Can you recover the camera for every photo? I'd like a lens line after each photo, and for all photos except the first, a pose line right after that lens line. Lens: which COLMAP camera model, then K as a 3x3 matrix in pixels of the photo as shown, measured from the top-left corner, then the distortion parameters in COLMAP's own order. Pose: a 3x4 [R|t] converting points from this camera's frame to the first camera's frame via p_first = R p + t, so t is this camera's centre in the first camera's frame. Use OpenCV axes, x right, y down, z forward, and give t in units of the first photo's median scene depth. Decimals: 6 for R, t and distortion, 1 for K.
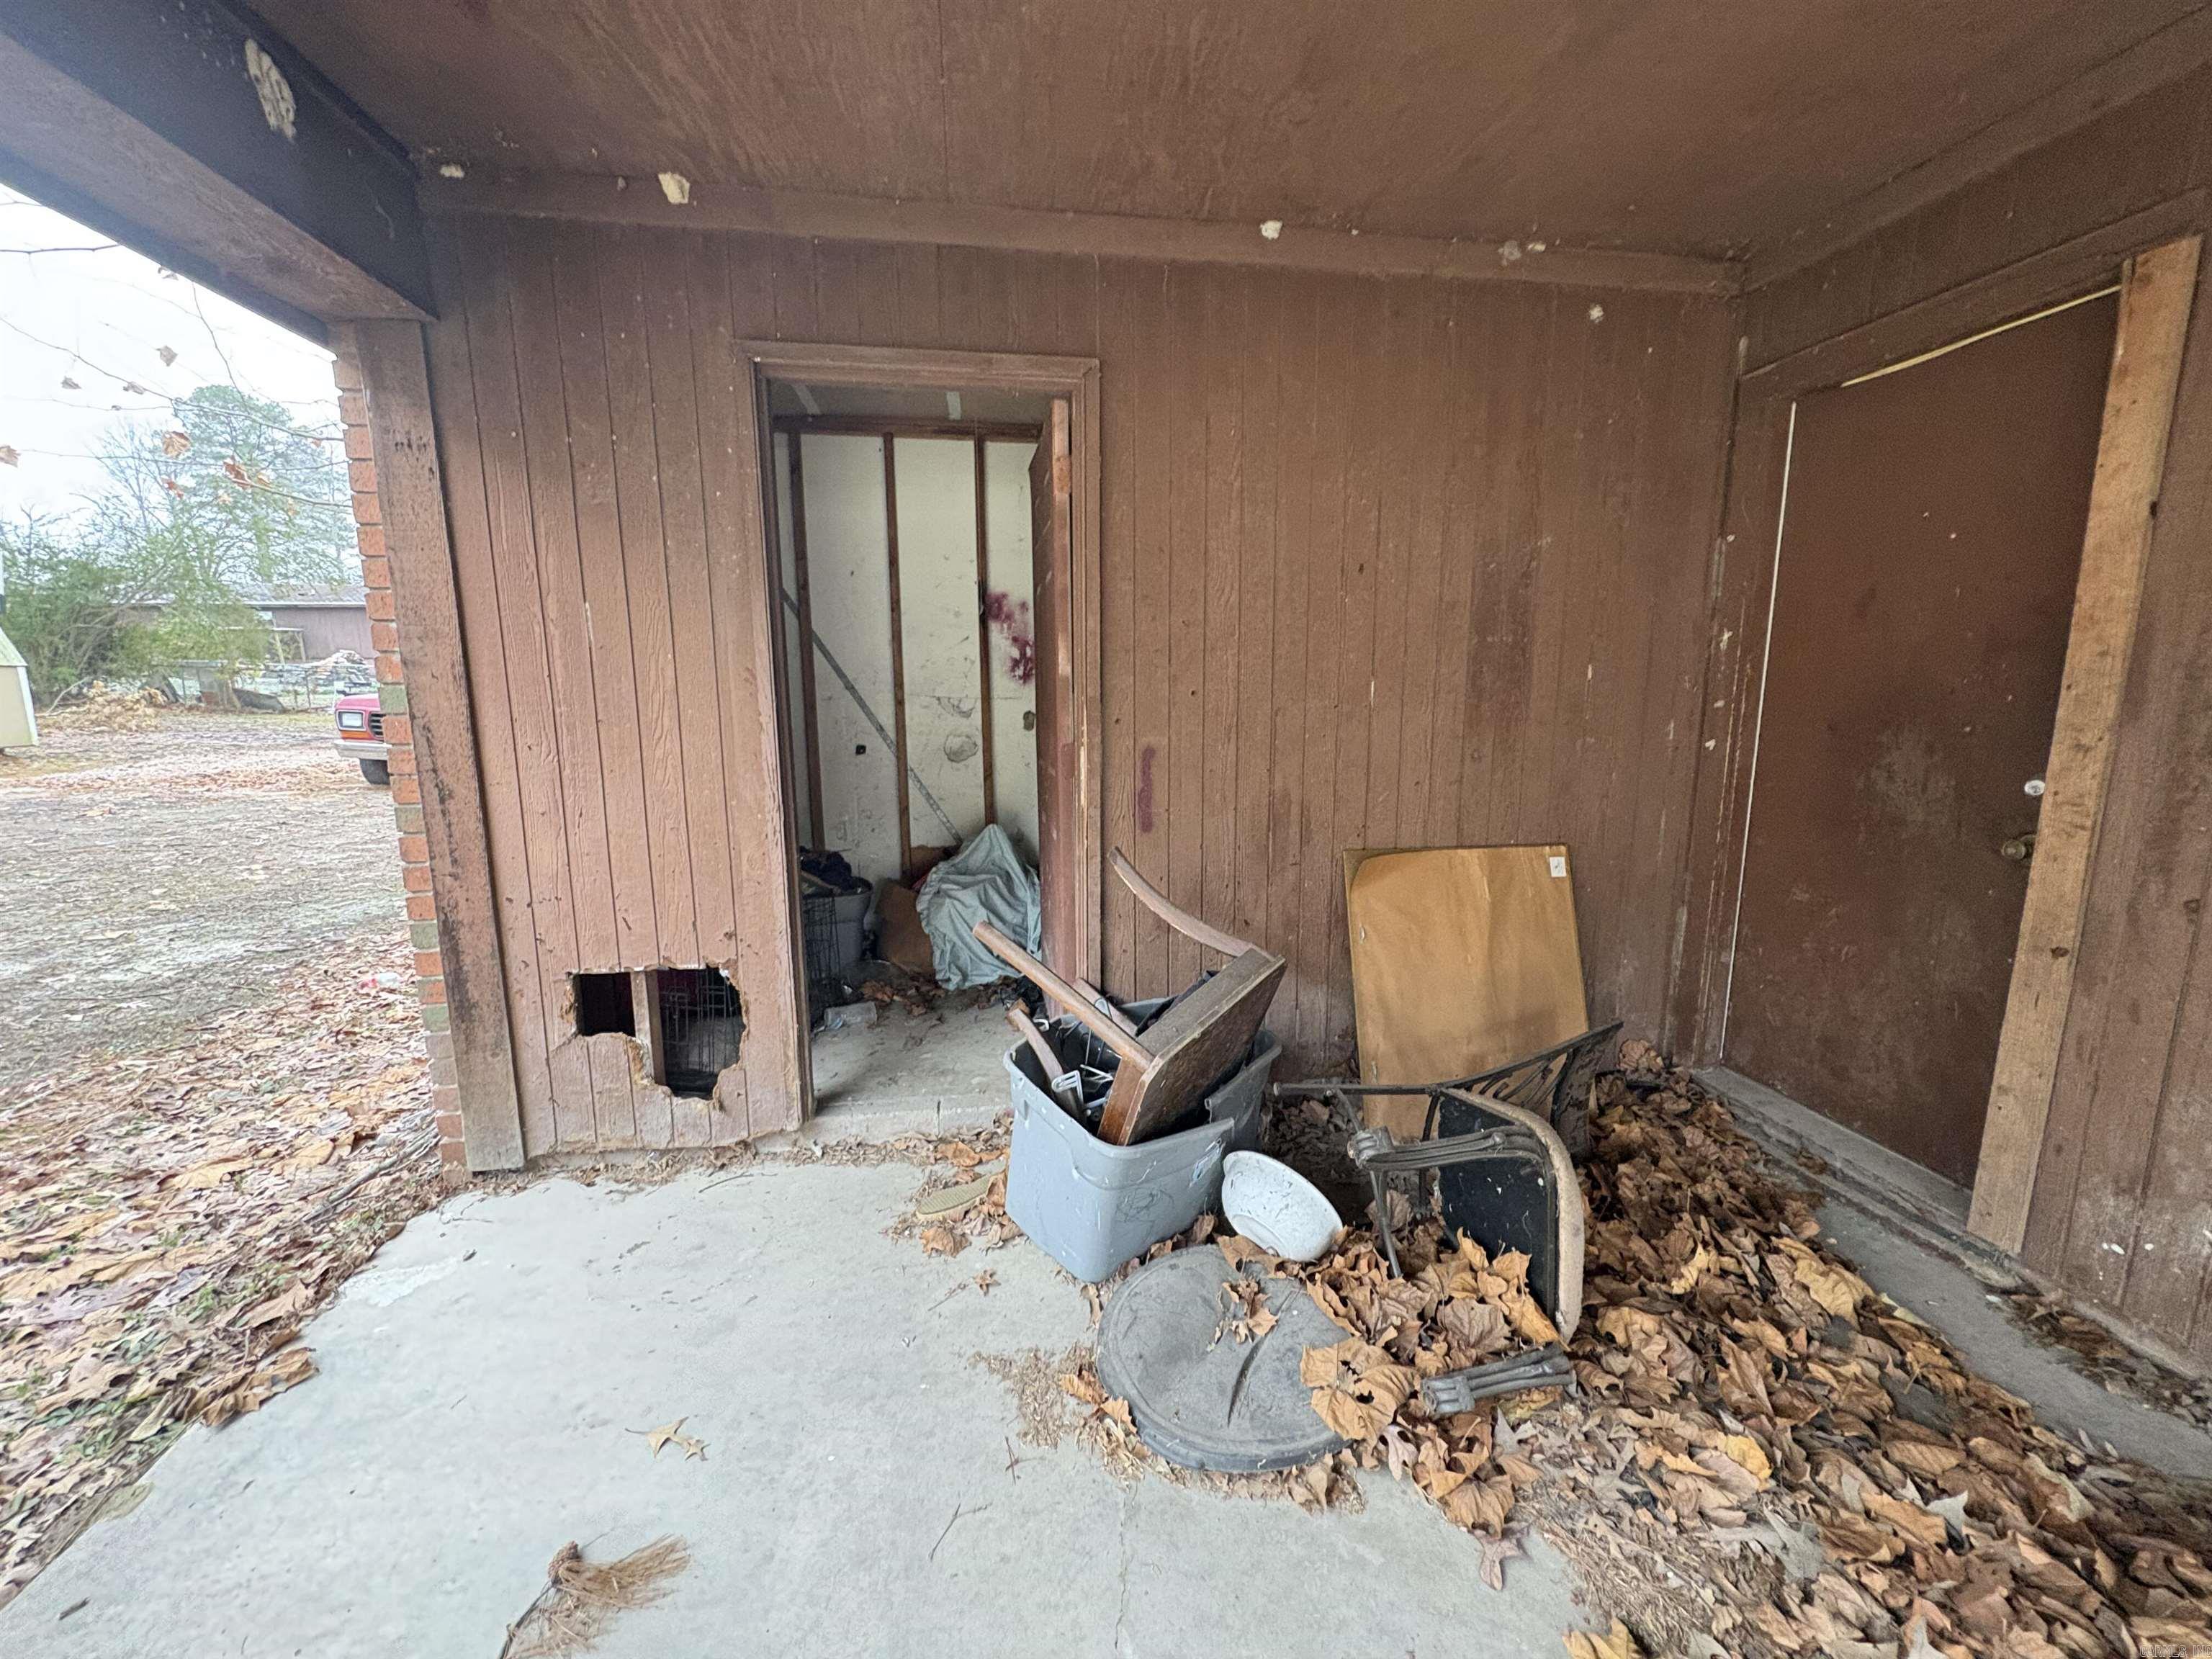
lens RADIAL K [[876.3, 0, 1106.5], [0, 876.3, 830.1], [0, 0, 1]] dist [0.000560, -0.000107]
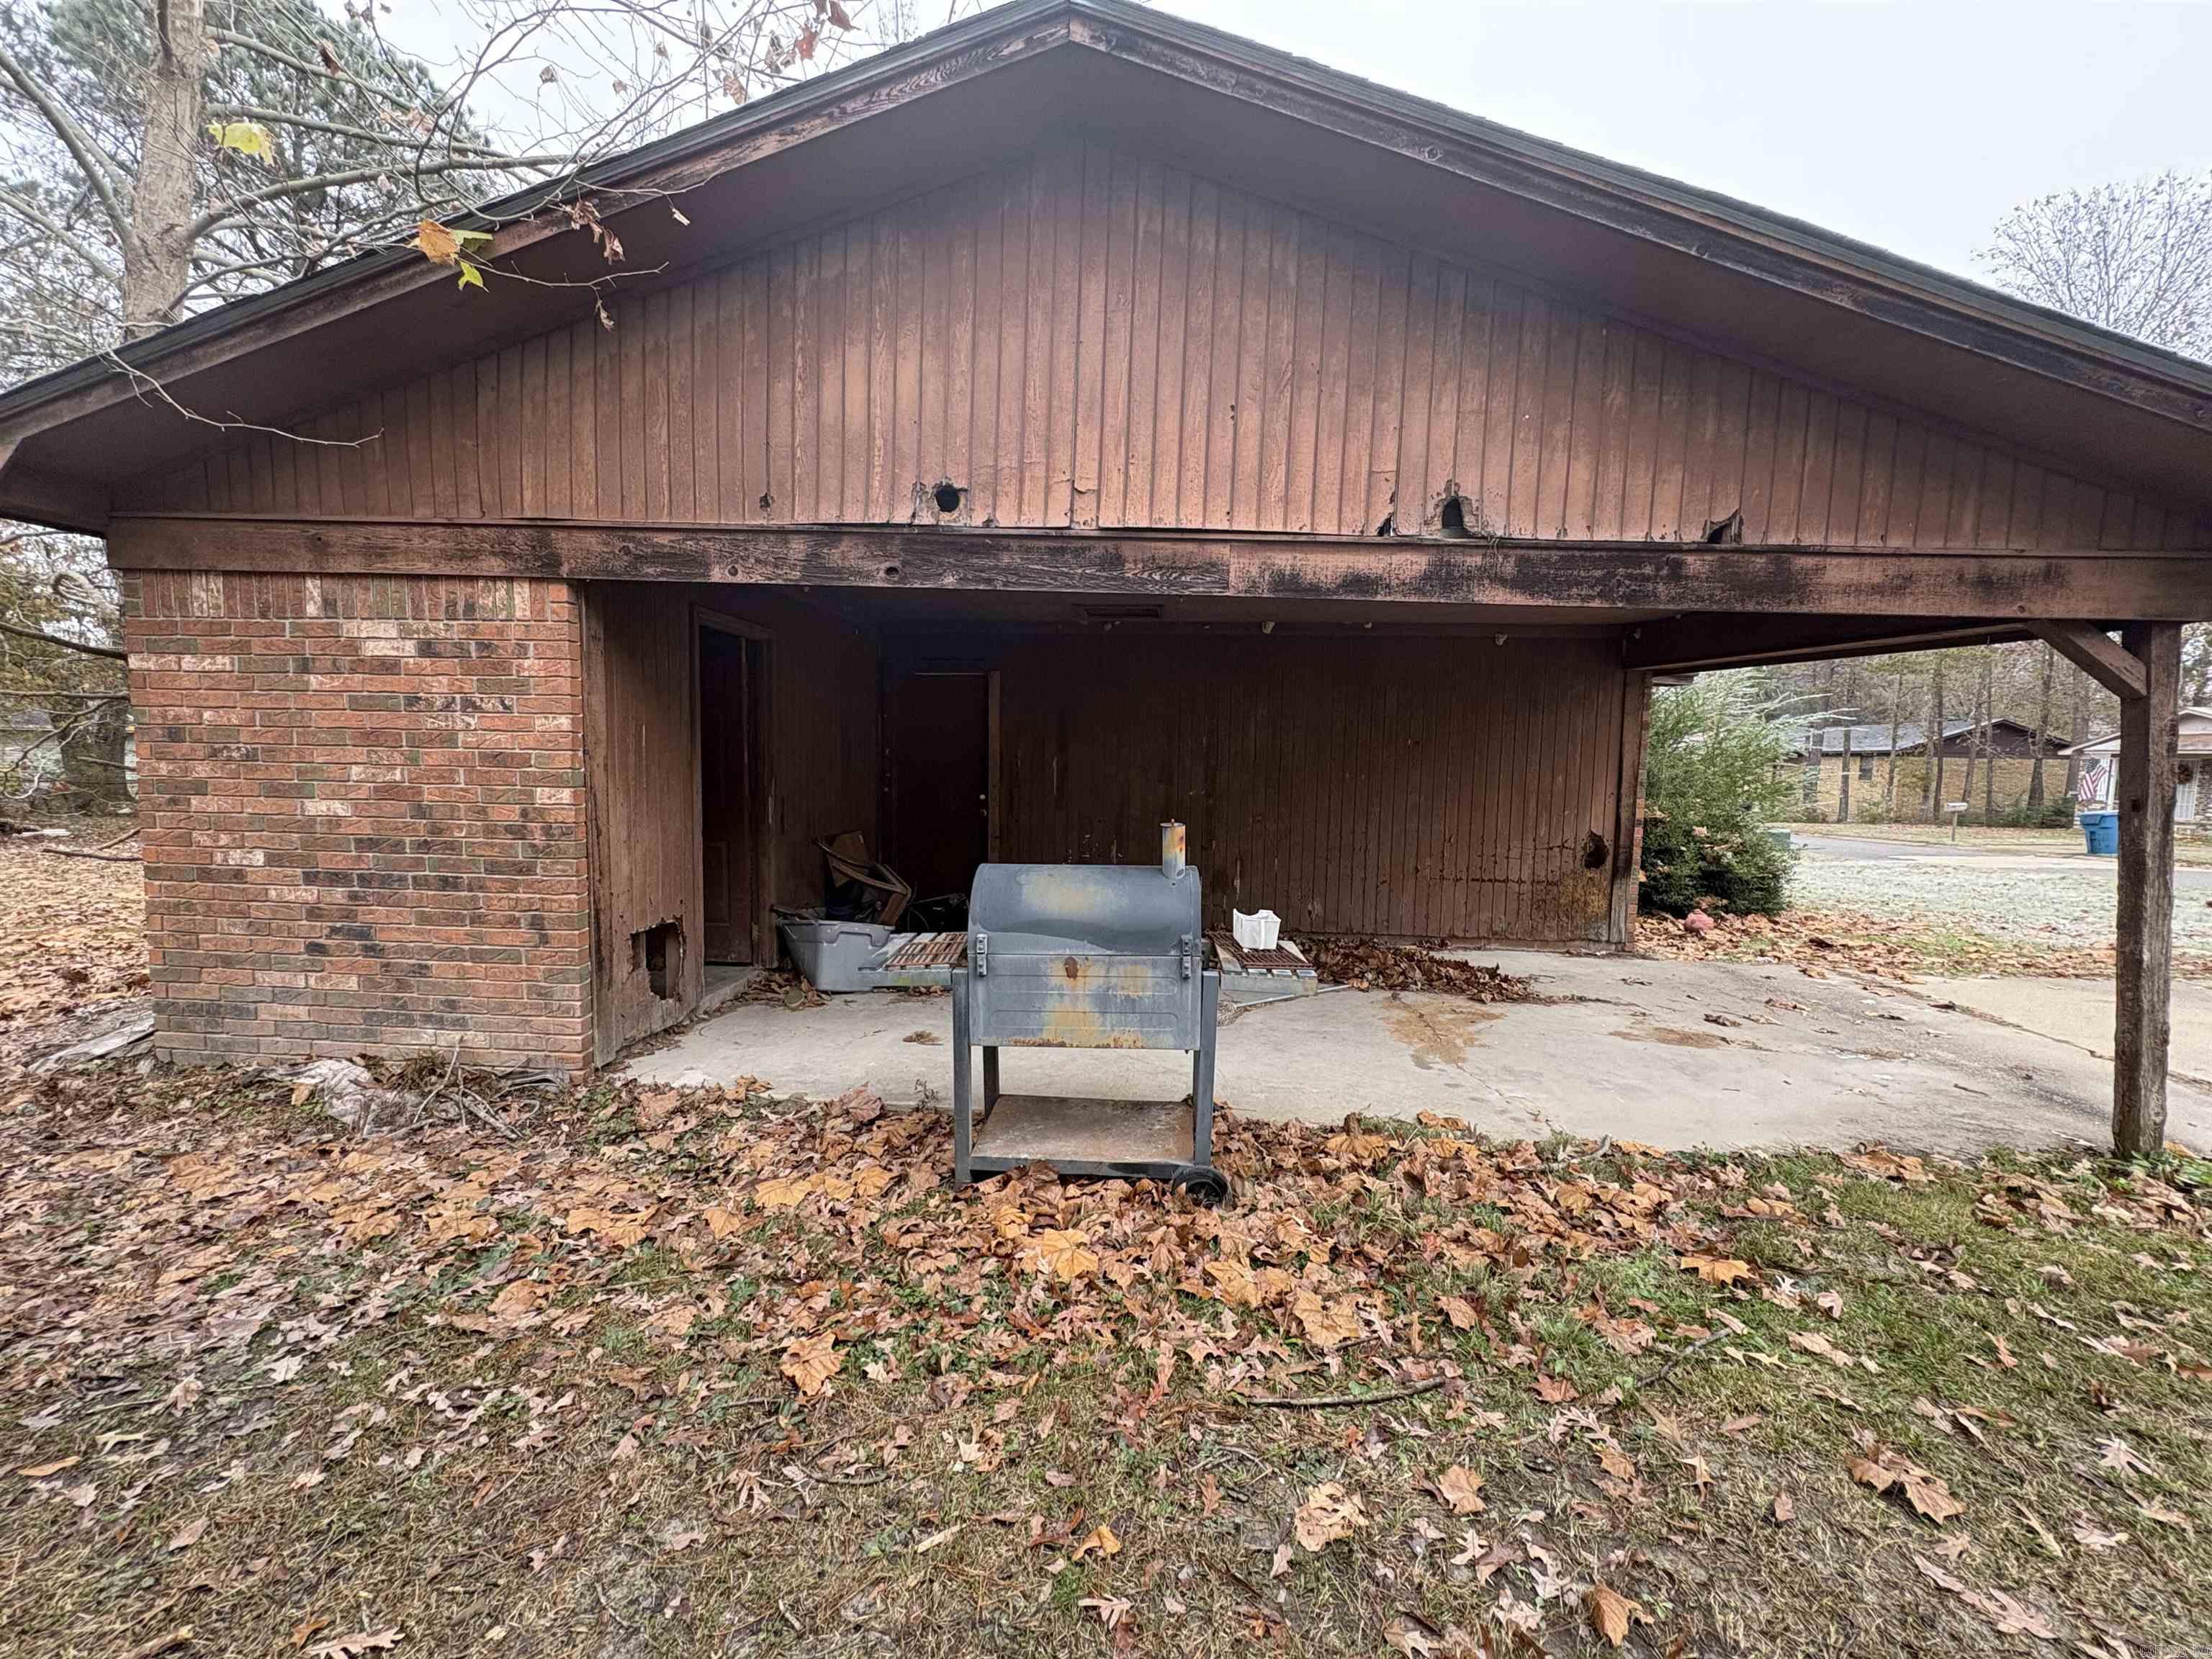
lens RADIAL K [[876.3, 0, 1104.0], [0, 876.3, 832.2], [0, 0, 1]] dist [0.000560, -0.000107]
pose [[0.242266, -0.070570, 0.967640, -2.040981], [0.134243, 0.990196, 0.038604, 0.022688], [-0.960878, 0.120547, 0.249365, -0.353433]]
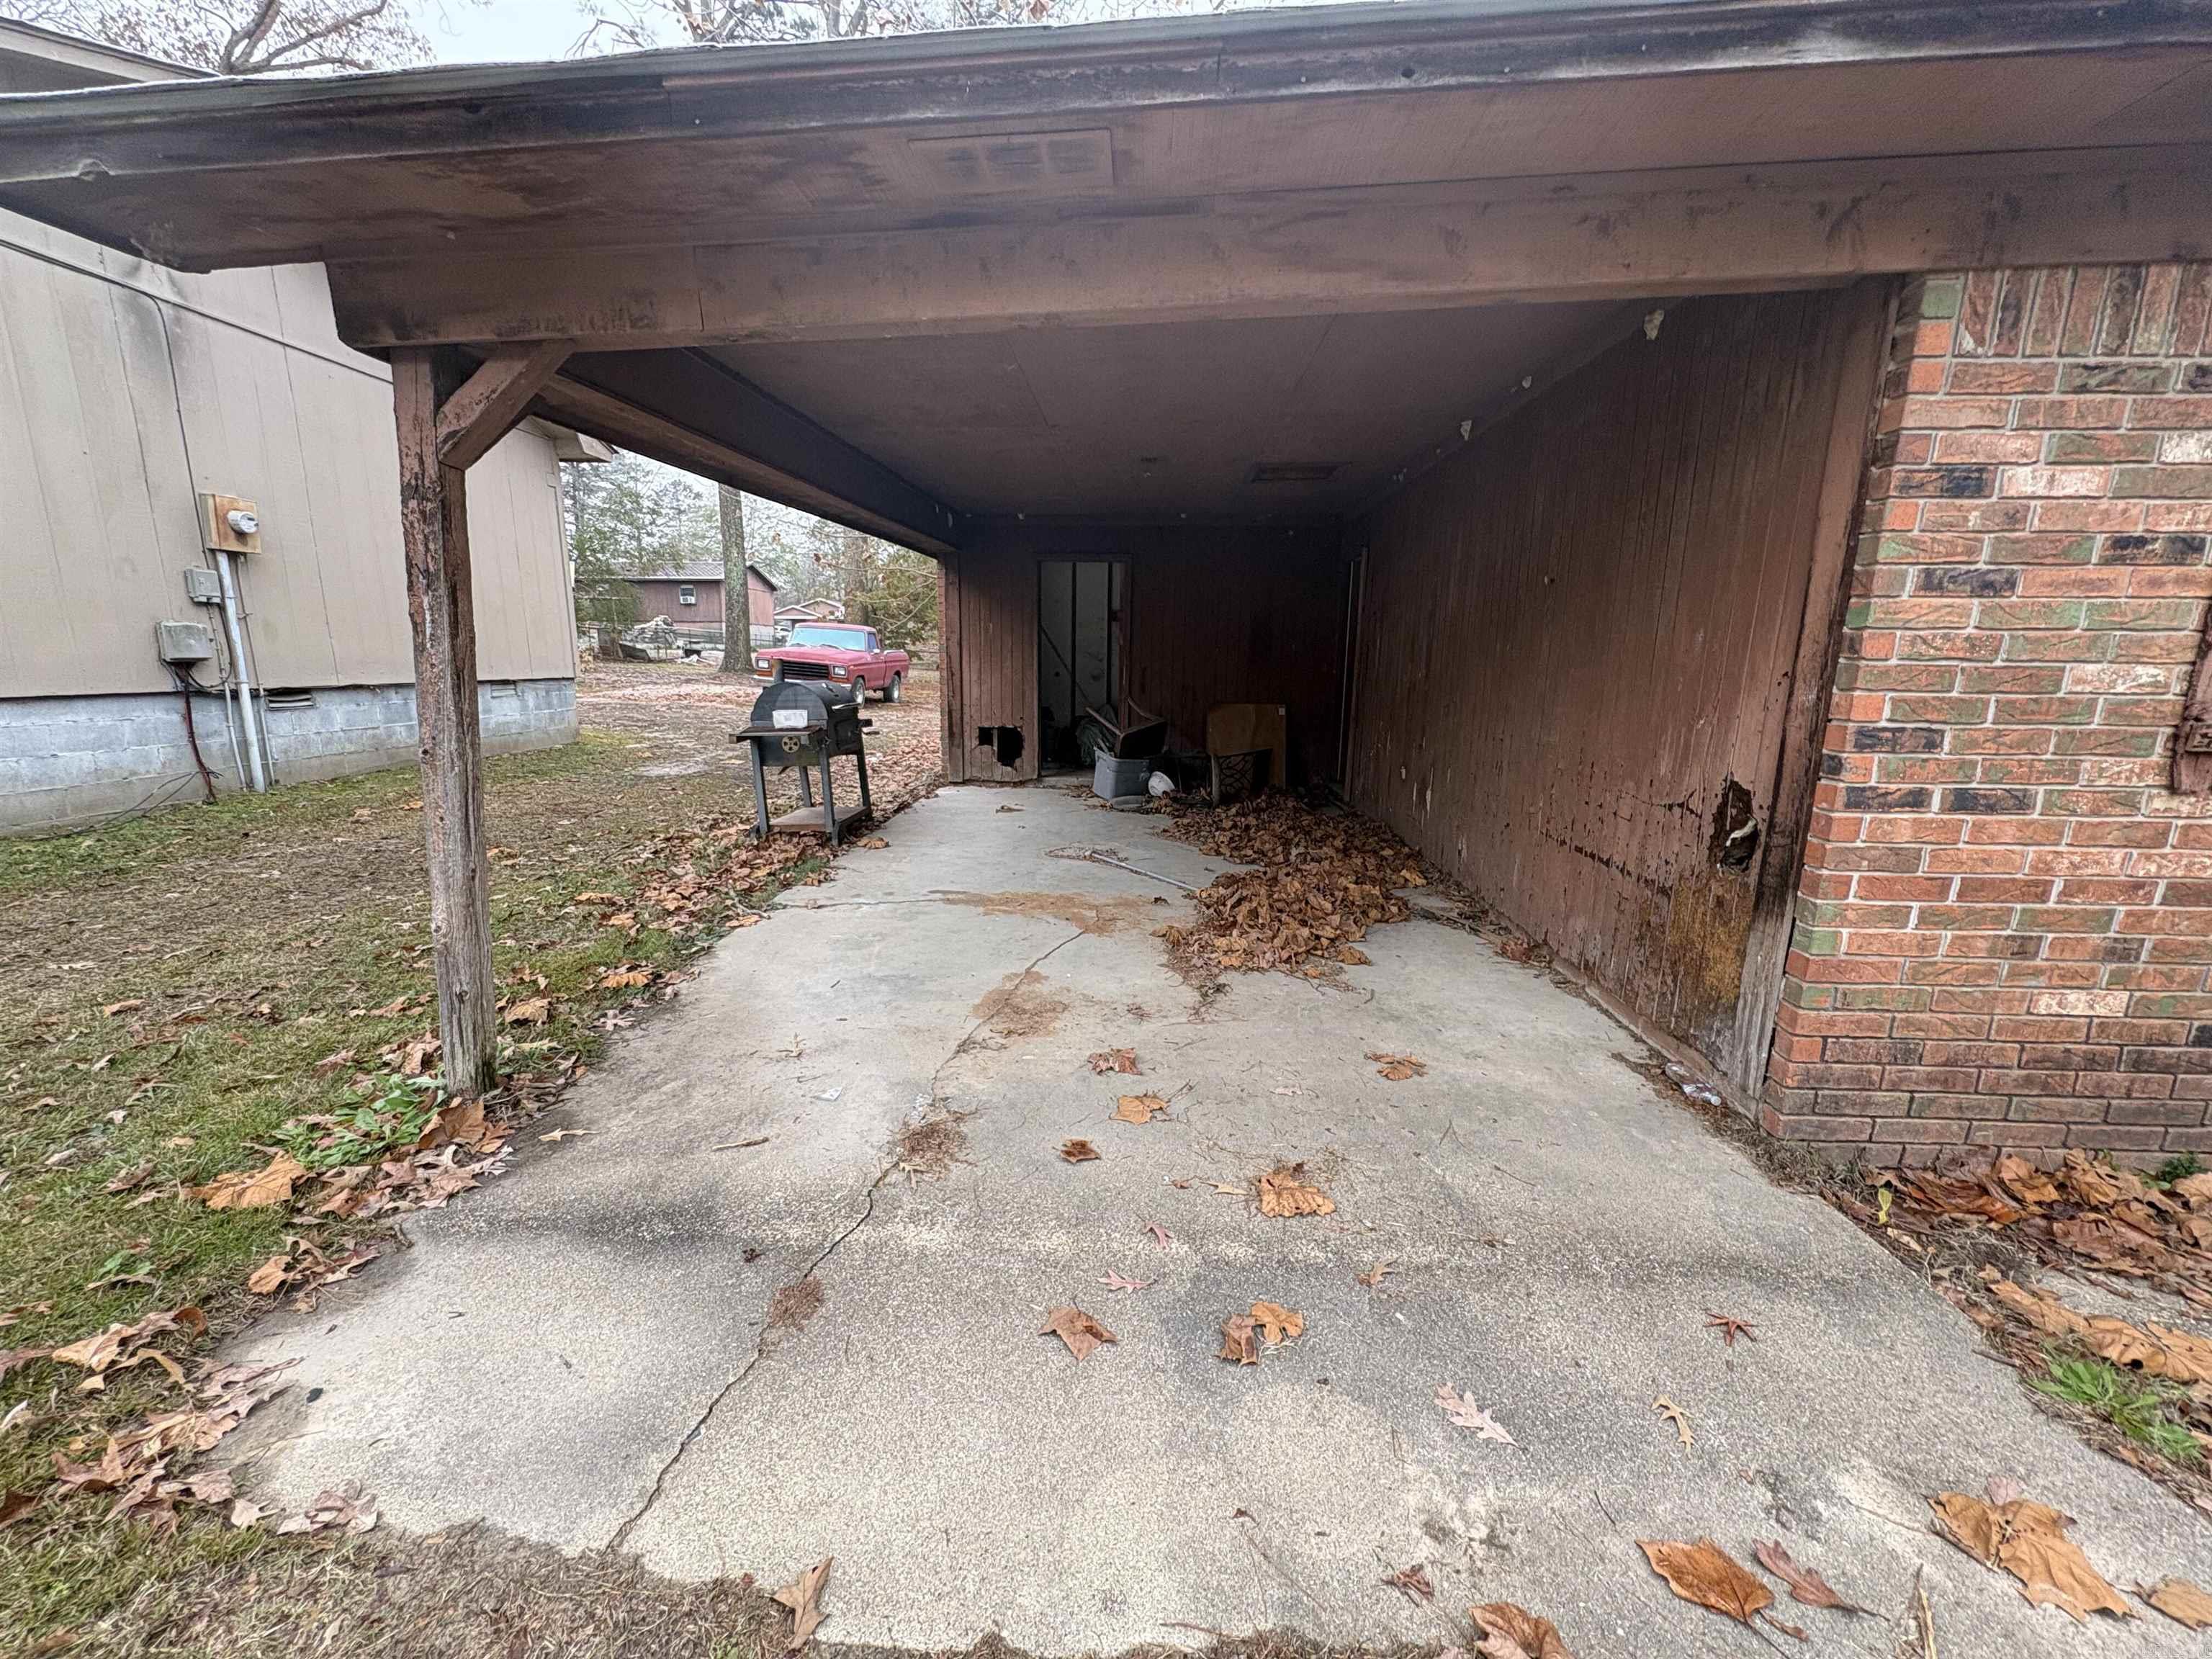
lens RADIAL K [[876.3, 0, 1103.5], [0, 876.3, 826.9], [0, 0, 1]] dist [0.000560, -0.000107]
pose [[0.978674, 0.056027, -0.197633, 0.616674], [-0.049411, 0.998046, 0.038251, 0.410014], [0.199390, -0.027670, 0.979529, -2.410995]]
